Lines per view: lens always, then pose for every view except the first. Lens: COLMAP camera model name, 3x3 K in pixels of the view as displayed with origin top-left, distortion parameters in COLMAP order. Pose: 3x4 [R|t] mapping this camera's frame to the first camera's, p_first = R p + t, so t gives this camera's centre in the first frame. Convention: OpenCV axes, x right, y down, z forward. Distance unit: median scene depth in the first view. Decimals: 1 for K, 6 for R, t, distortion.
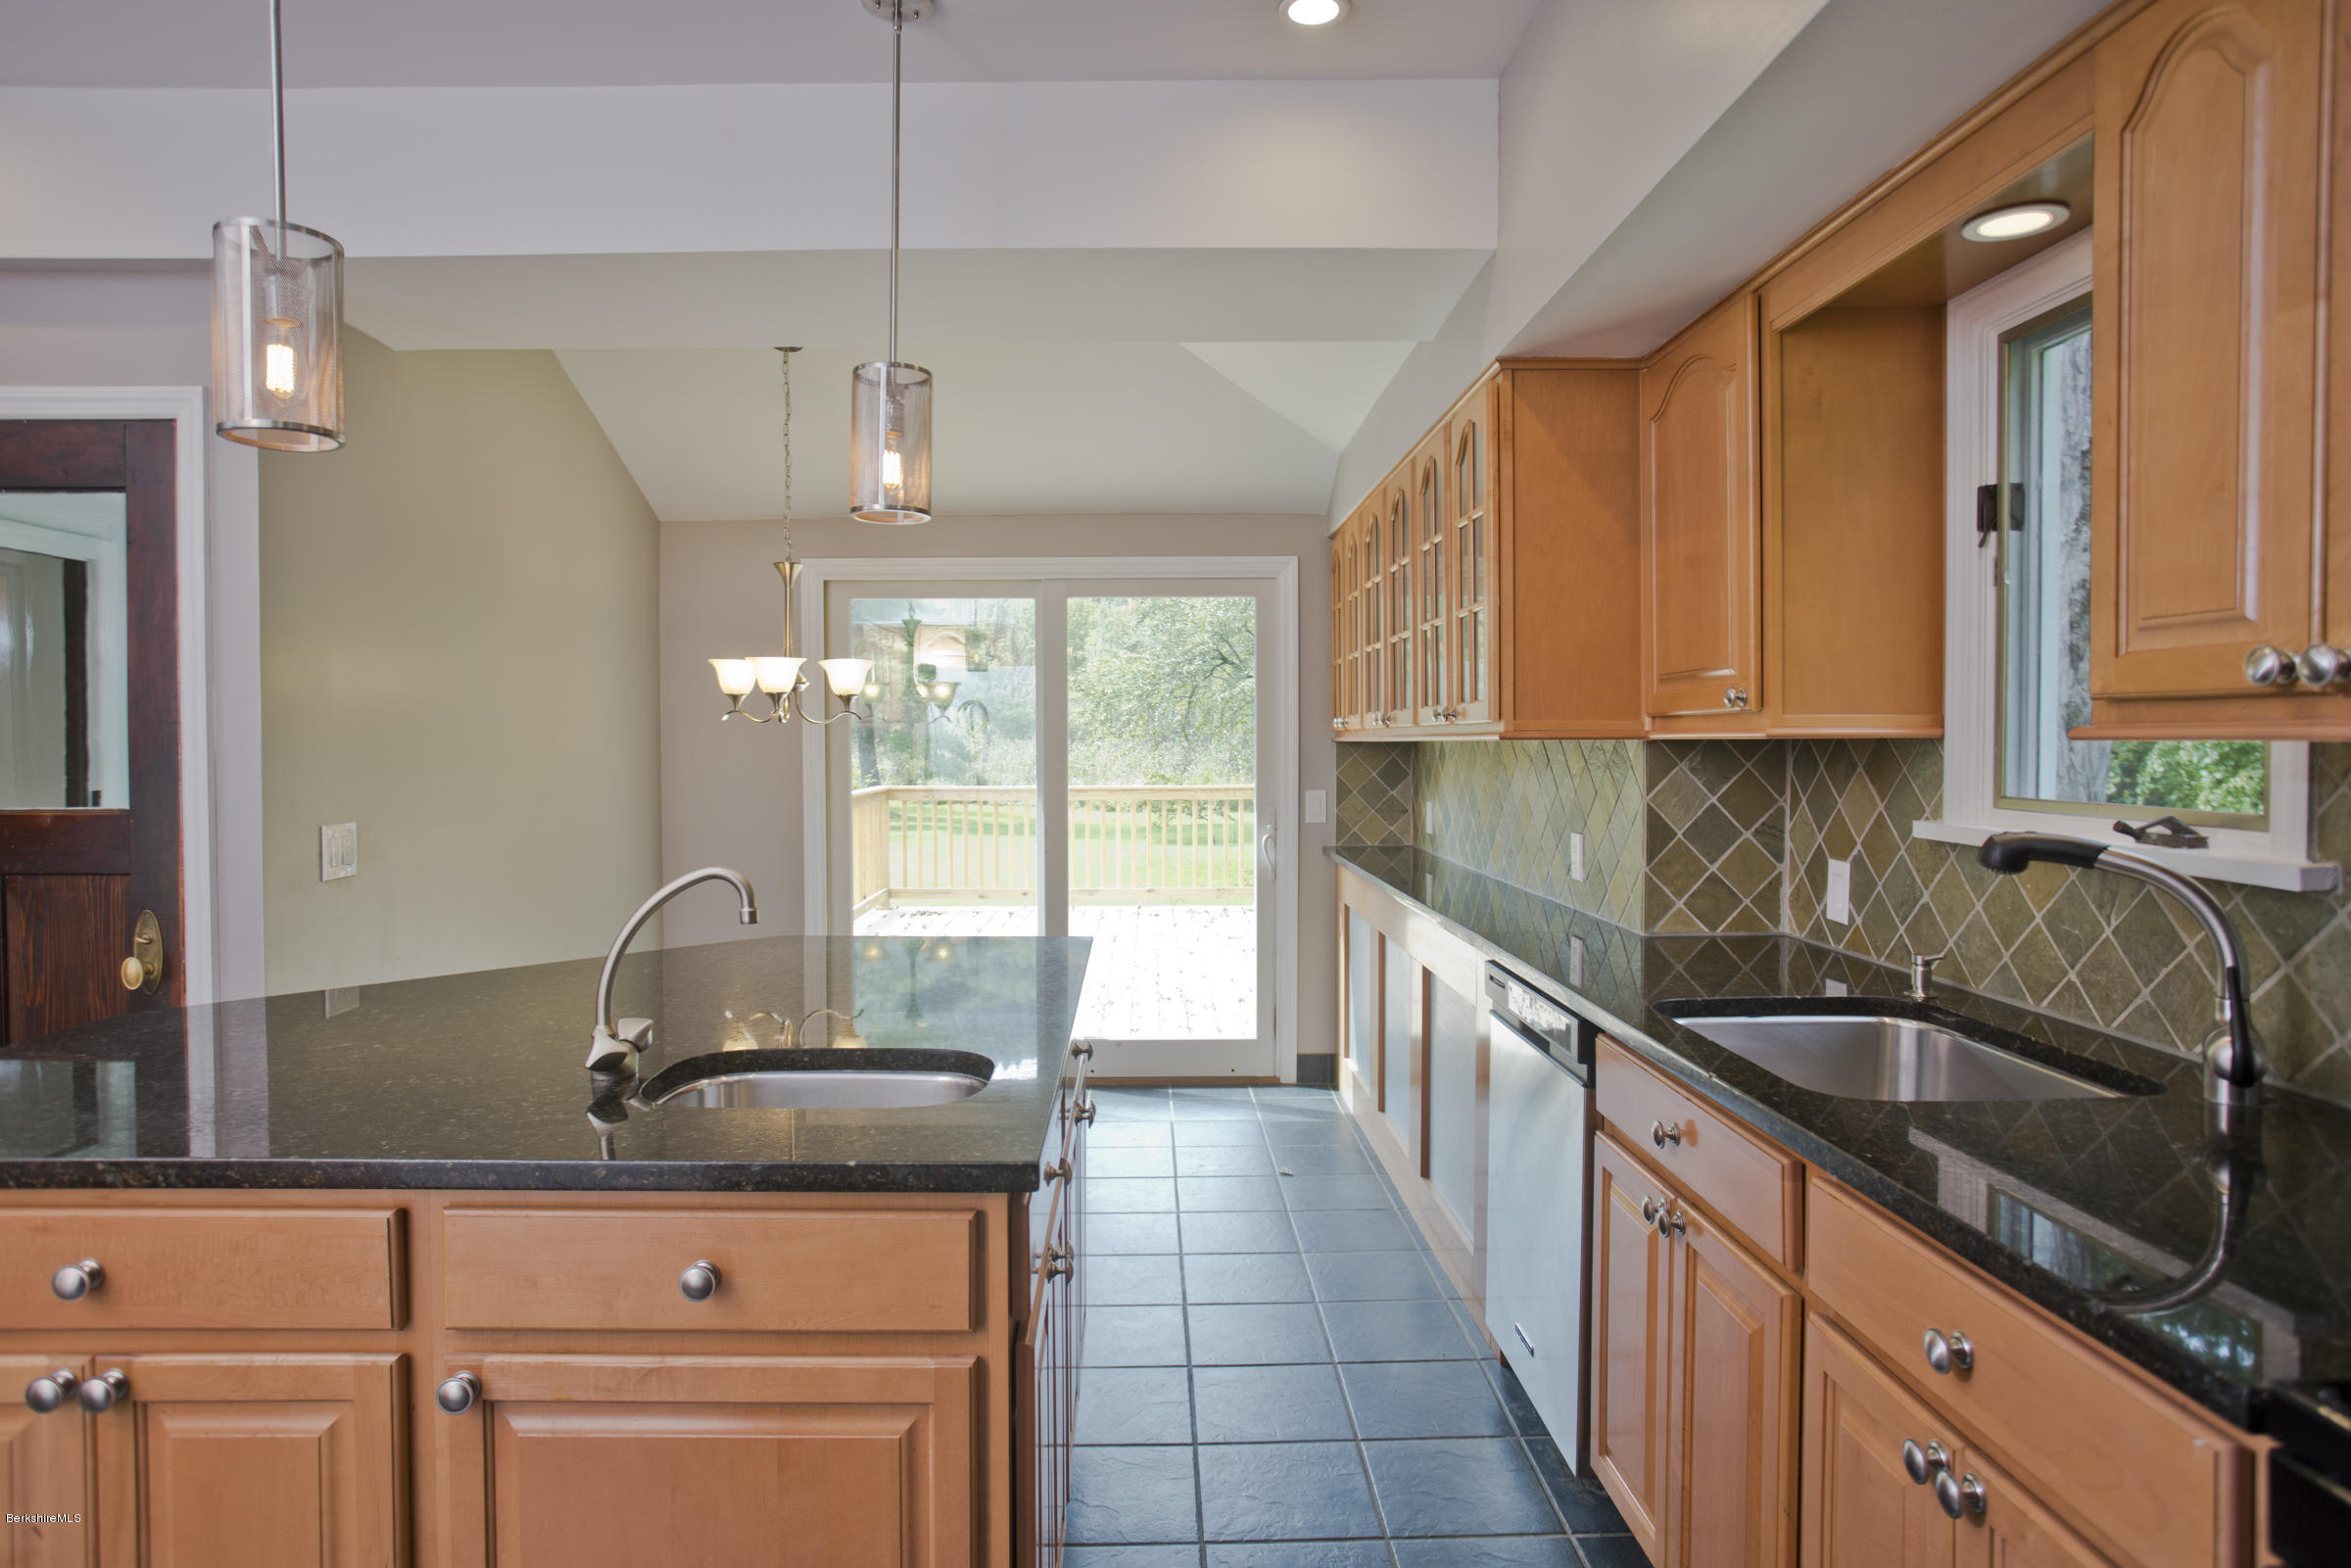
lens RADIAL K [[1340.0, 0, 1145.6], [0, 1340.0, 757.5], [0, 0, 1]] dist [-0.081793, 0.039282]
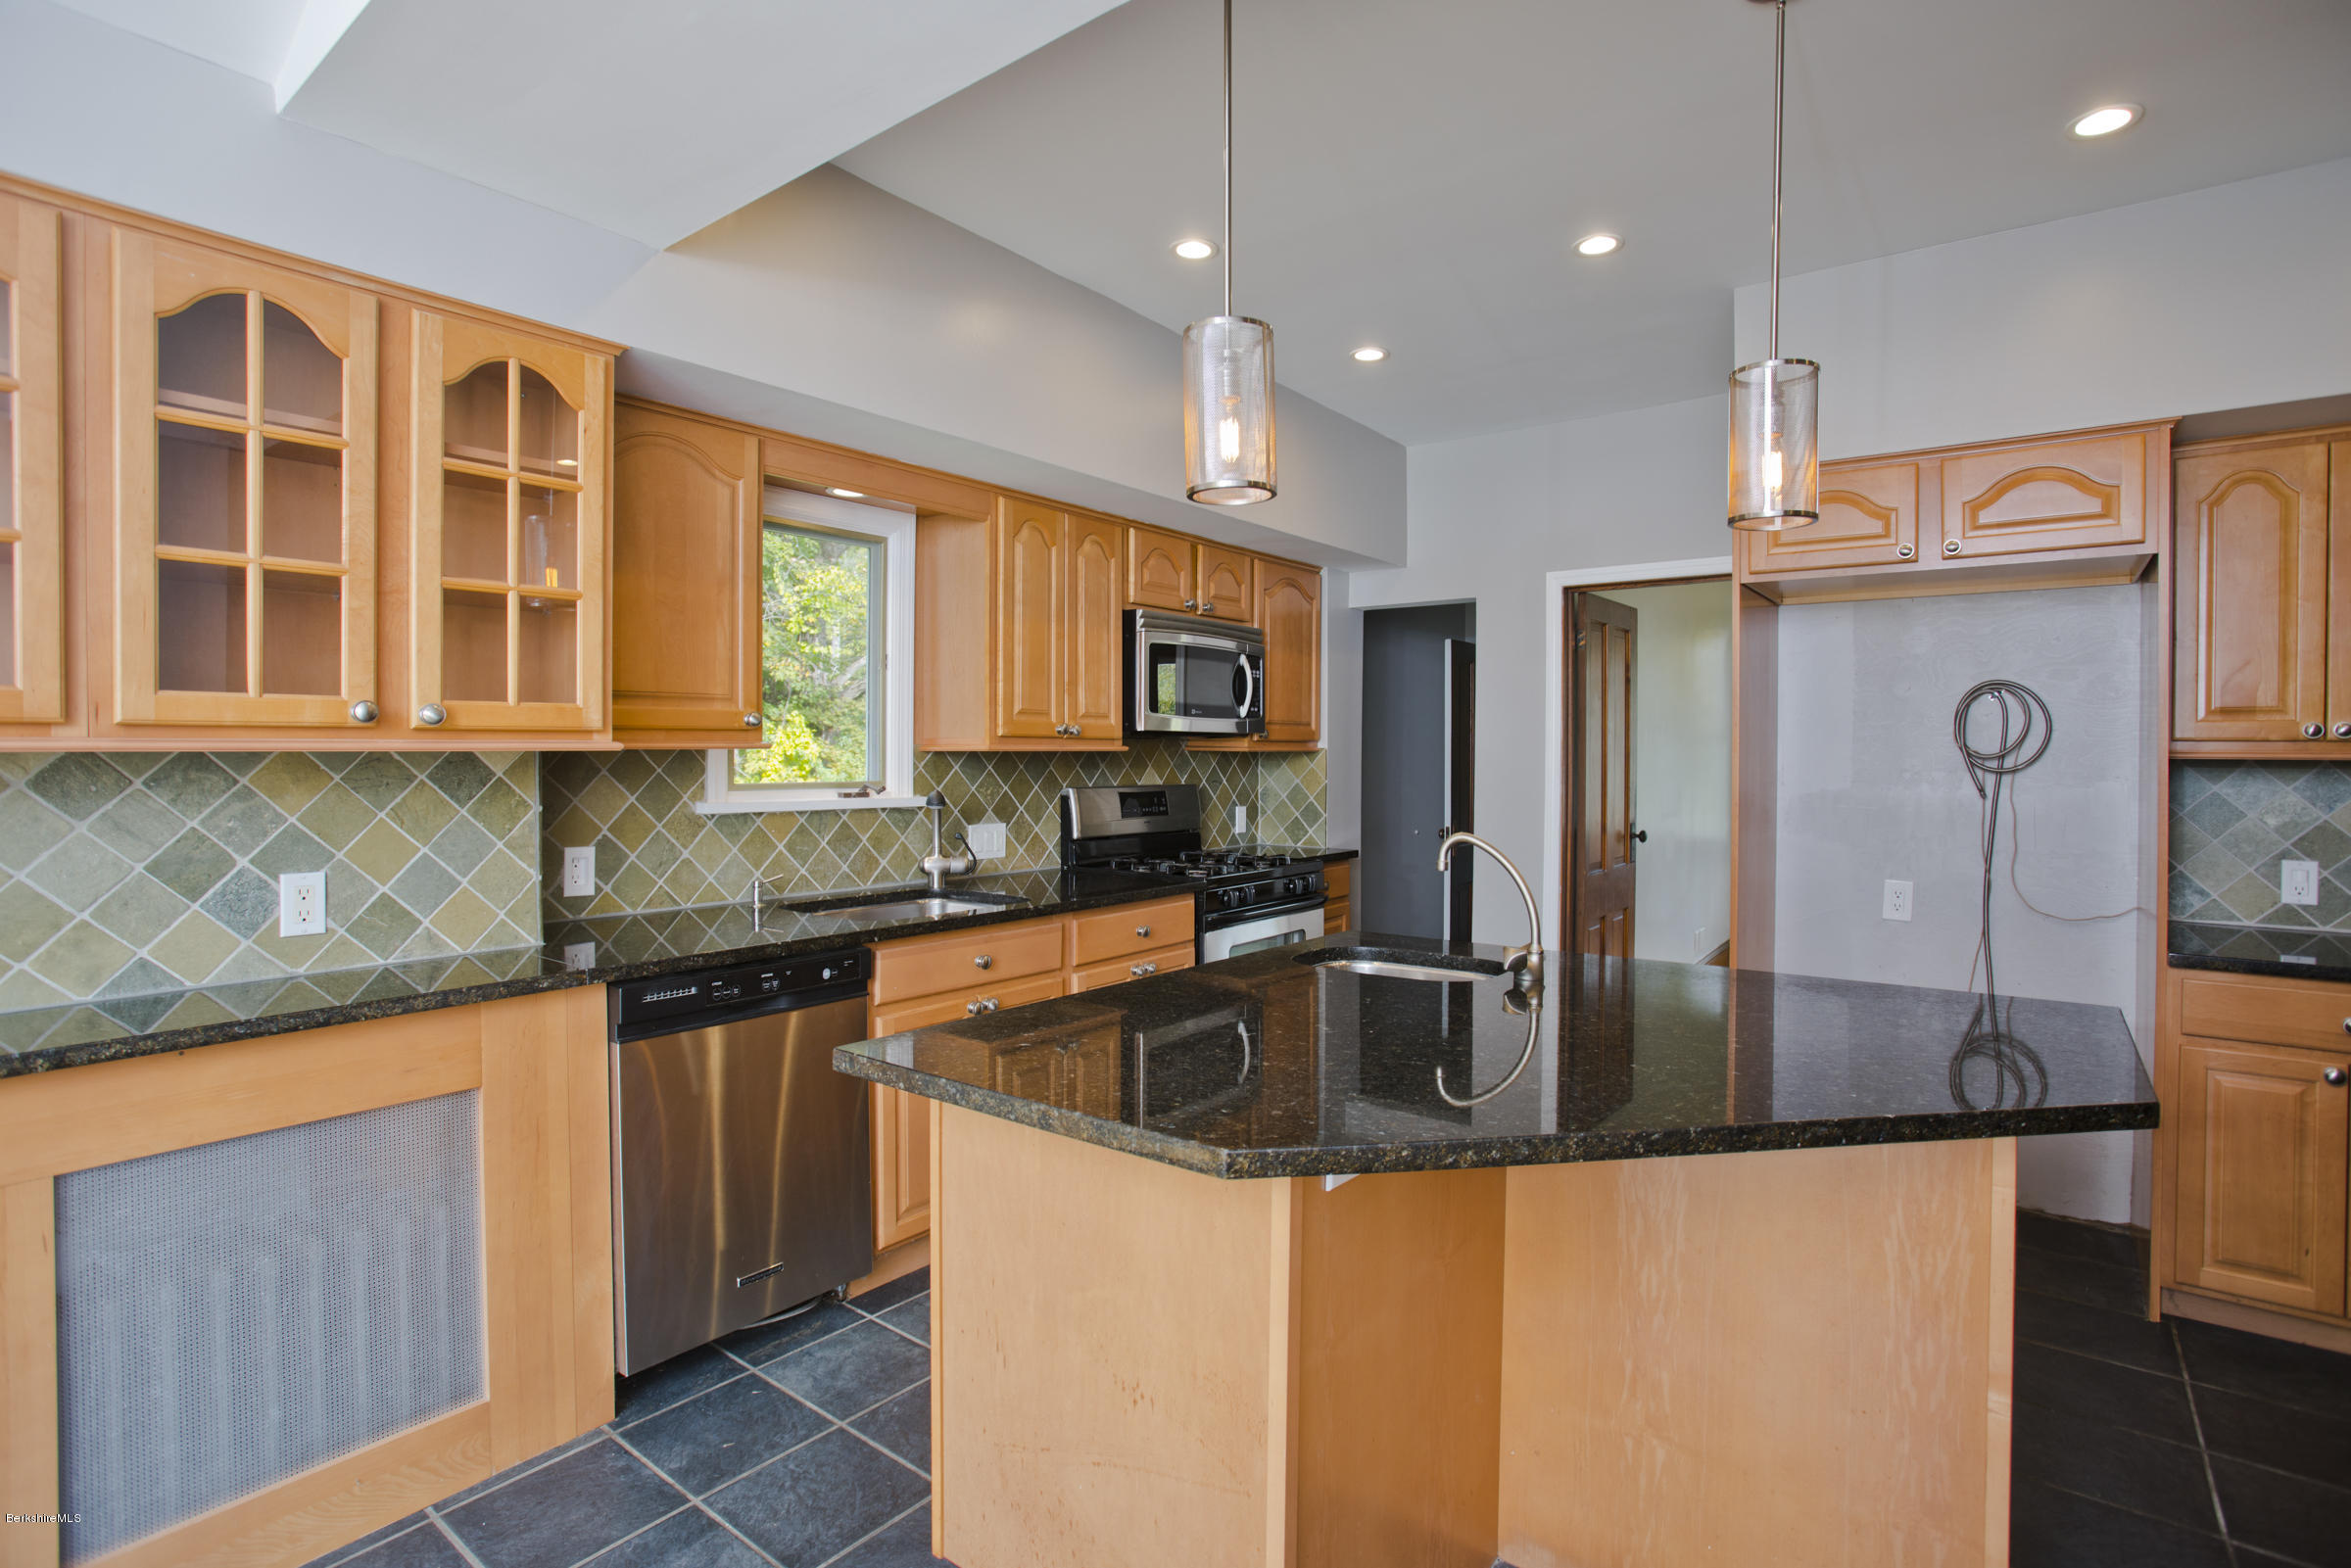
lens RADIAL K [[1164.4, 0, 1173.0], [0, 1164.4, 773.4], [0, 0, 1]] dist [-0.058136, 0.025567]
pose [[-0.789071, -0.007429, 0.614257, -0.814847], [0.011259, 0.999584, 0.026553, -0.019894], [-0.614199, 0.027868, -0.788659, 2.079525]]
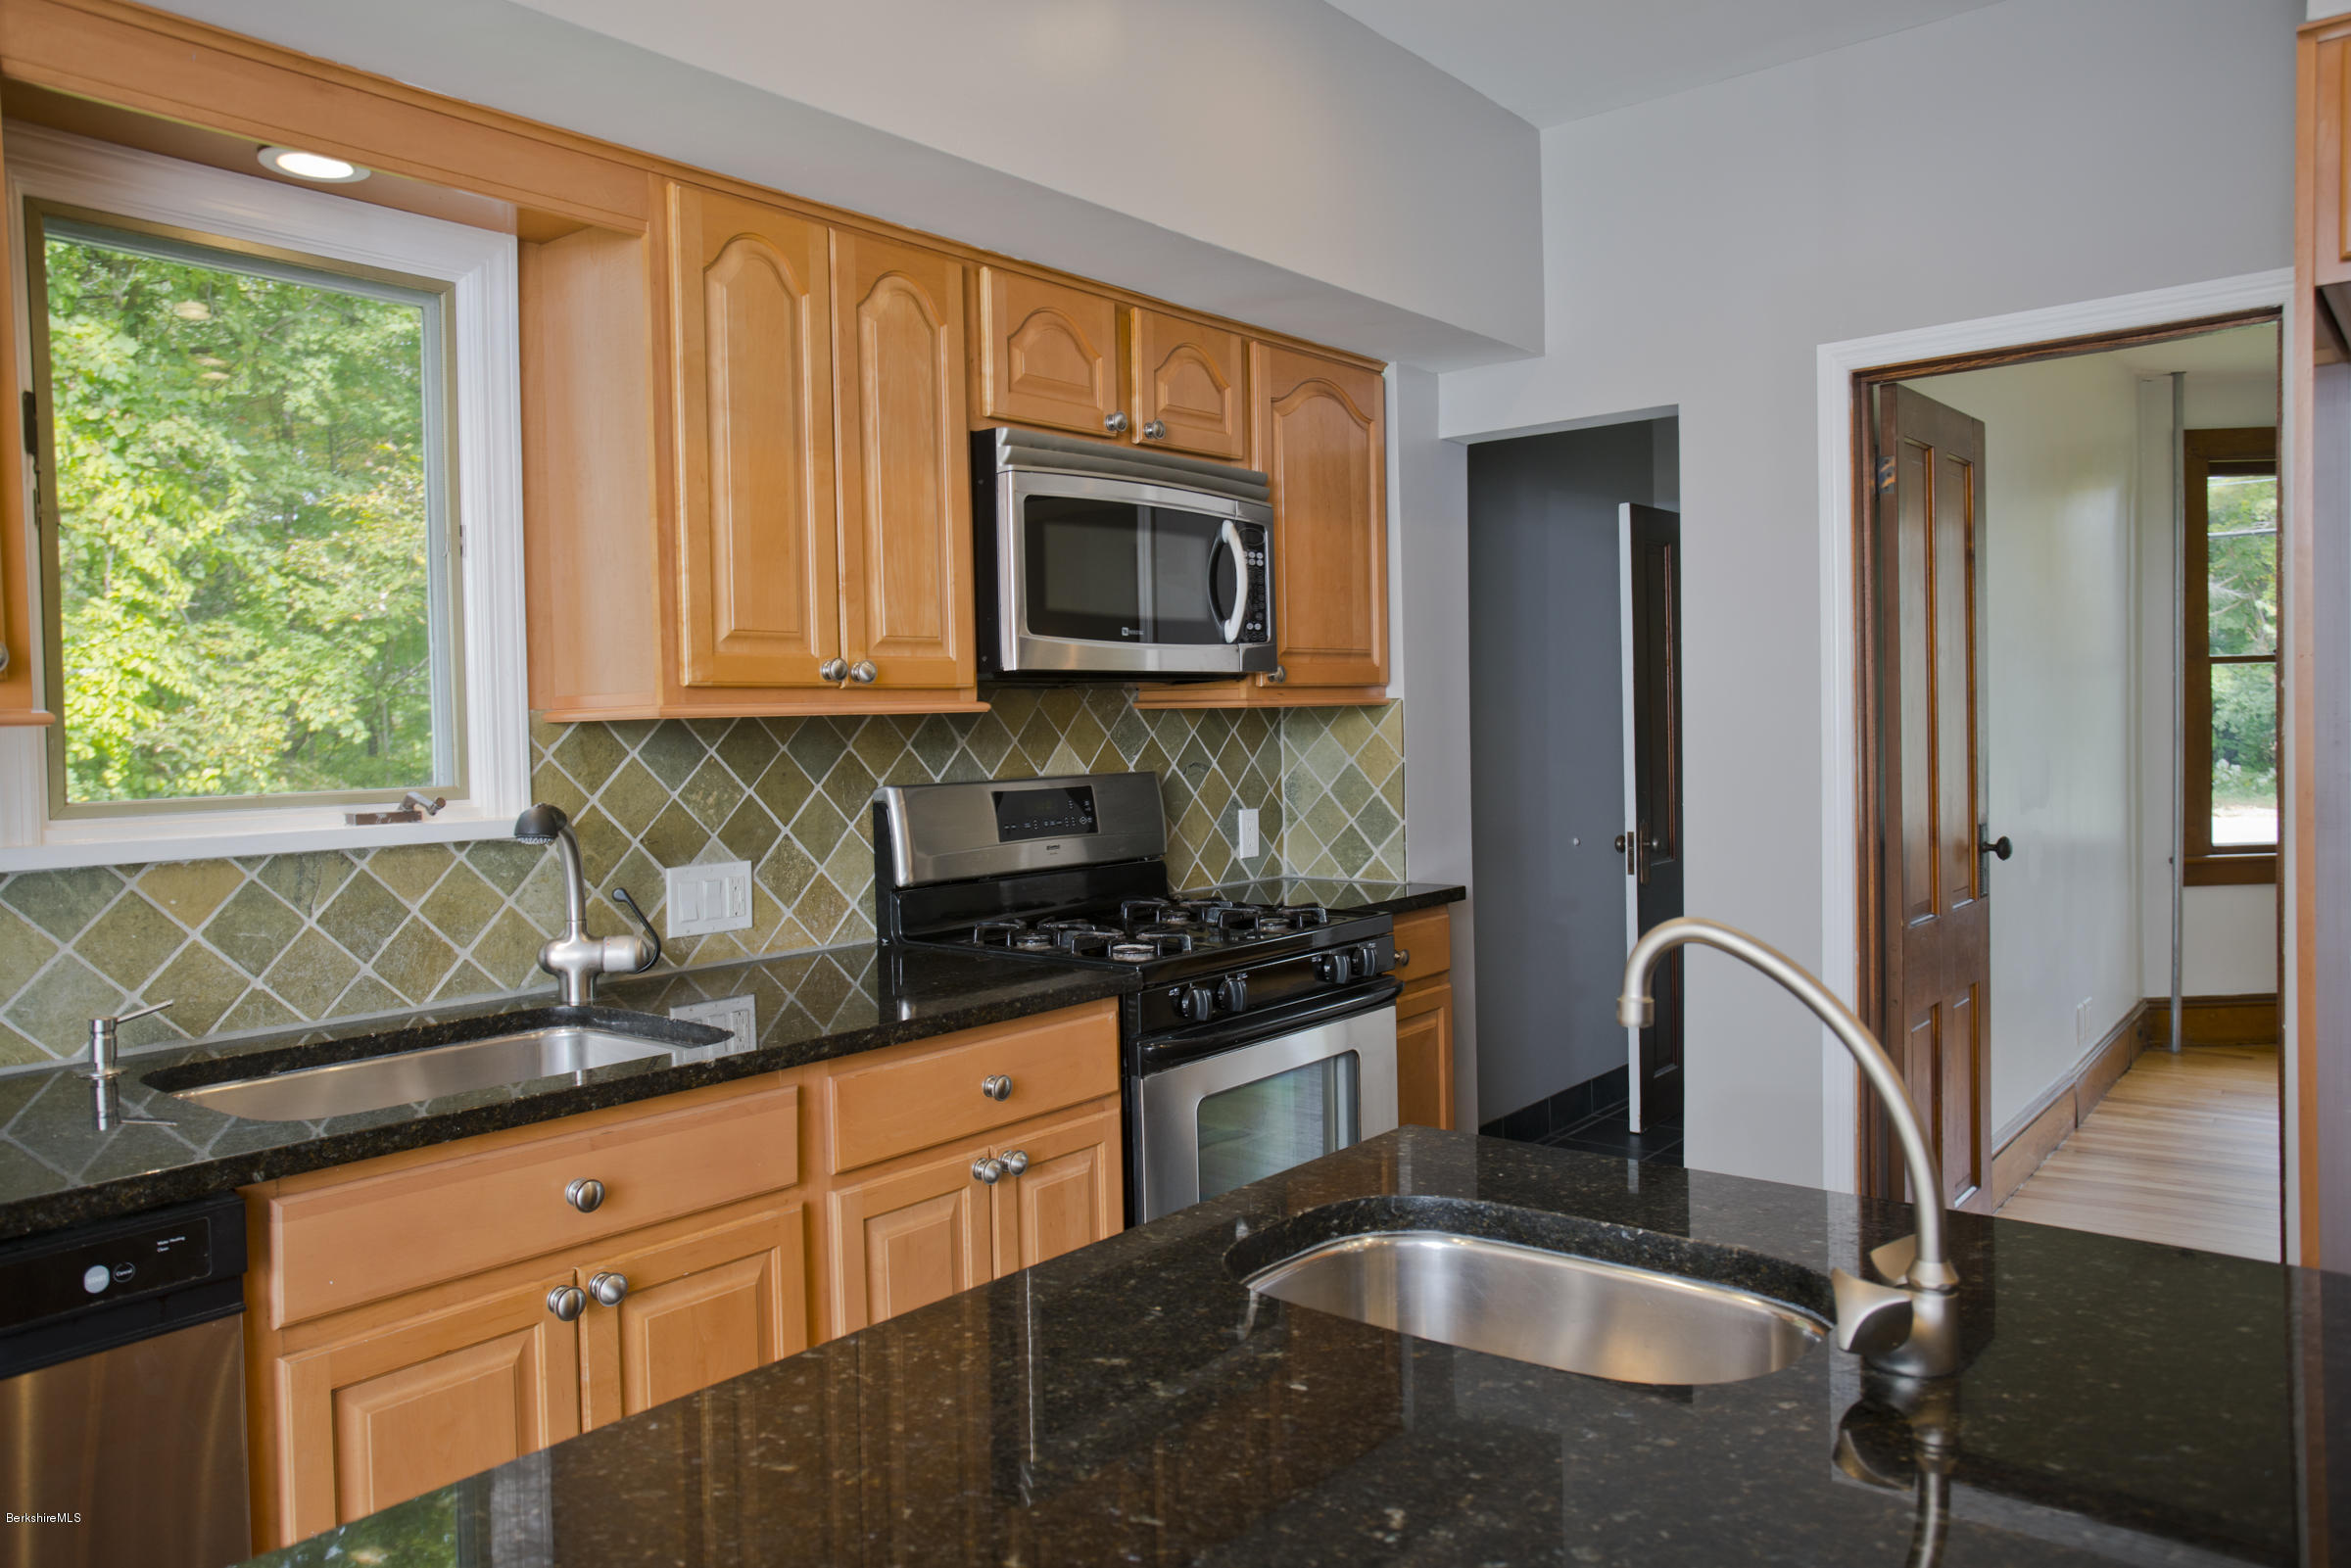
lens RADIAL K [[1647.2, 0, 1174.0], [0, 1647.2, 766.8], [0, 0, 1]] dist [-0.008866, 0.001155]
pose [[-0.767198, 0.004497, 0.641395, -0.544537], [0.037301, 0.998596, 0.037615, -0.005250], [-0.640325, 0.052783, -0.766288, 1.504992]]
